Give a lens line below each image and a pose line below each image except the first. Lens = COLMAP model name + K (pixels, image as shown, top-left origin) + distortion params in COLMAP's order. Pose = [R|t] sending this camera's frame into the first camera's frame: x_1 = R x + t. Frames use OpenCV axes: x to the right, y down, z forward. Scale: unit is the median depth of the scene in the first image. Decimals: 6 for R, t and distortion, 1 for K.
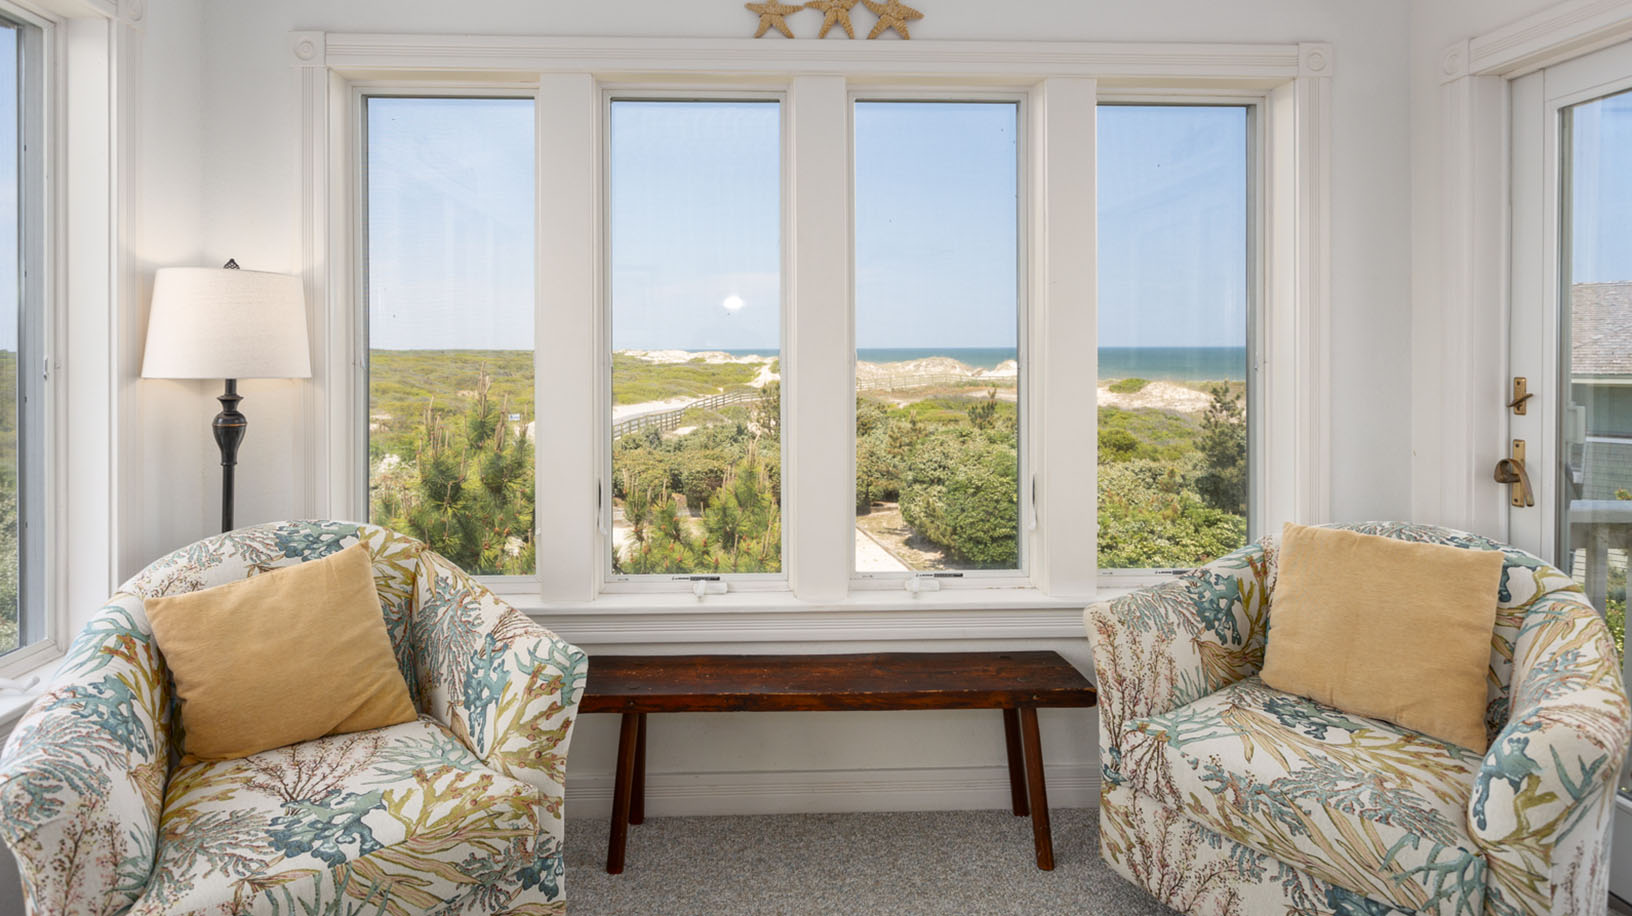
lens RADIAL K [[866.2, 0, 812.1], [0, 866.2, 325.2], [0, 0, 1]] dist [0.002566, -0.003165]
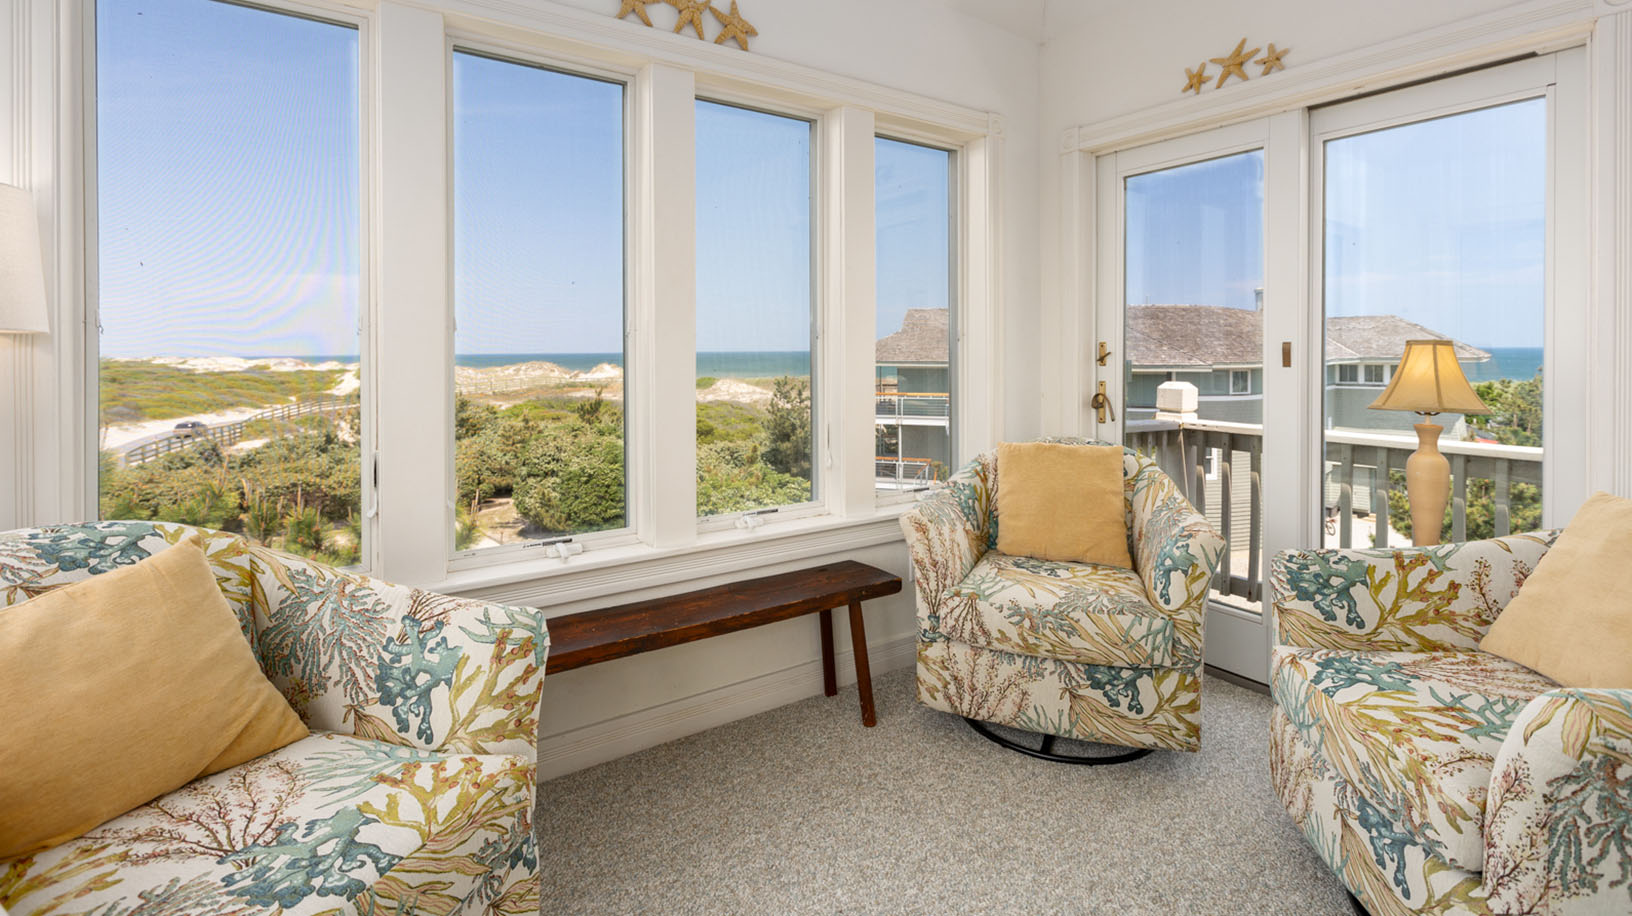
lens RADIAL K [[751.6, 0, 817.3], [0, 751.6, 341.4], [0, 0, 1]] dist [0.000231, -0.000404]
pose [[0.843893, 0.006232, 0.536475, -0.418439], [-0.006159, 0.999979, -0.001928, 0.071783], [-0.536476, -0.001677, 0.843914, 0.122784]]
